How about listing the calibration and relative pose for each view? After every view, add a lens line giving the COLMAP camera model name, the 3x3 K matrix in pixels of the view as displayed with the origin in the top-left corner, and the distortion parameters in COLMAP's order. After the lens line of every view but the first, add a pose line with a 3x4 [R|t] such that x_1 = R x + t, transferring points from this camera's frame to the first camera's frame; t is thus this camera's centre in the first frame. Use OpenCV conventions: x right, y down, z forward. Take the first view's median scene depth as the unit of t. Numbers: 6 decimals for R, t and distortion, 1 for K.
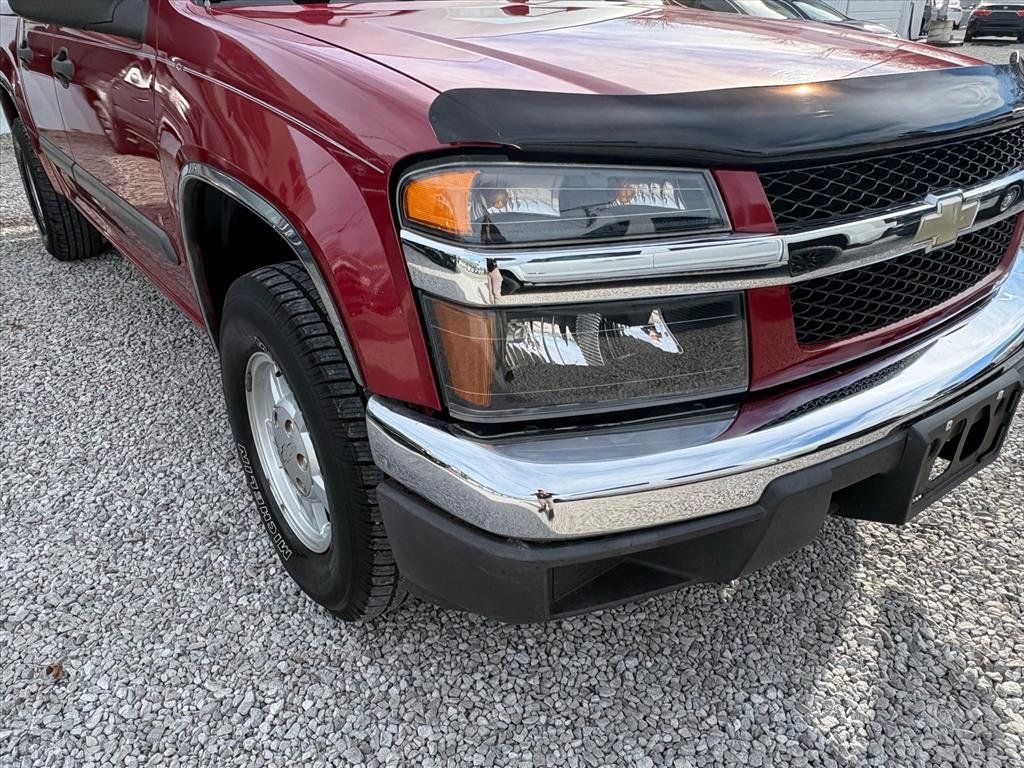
lens RADIAL K [[749.4, 0, 497.6], [0, 749.4, 380.1], [0, 0, 1]] dist [0.001571, 0.003178]
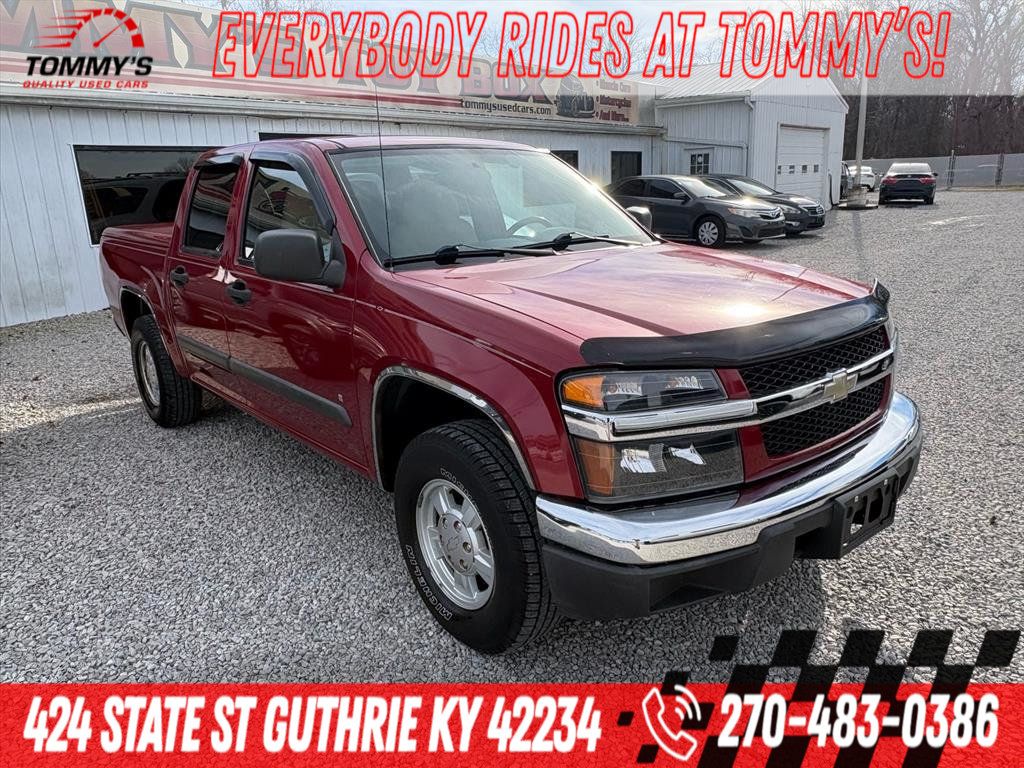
lens RADIAL K [[749.4, 0, 497.6], [0, 749.4, 380.1], [0, 0, 1]] dist [0.001571, 0.003178]
pose [[0.998247, -0.039581, 0.043997, -0.286327], [0.047400, 0.979868, -0.193941, 0.081053], [-0.035435, 0.195686, 0.980026, -0.698565]]
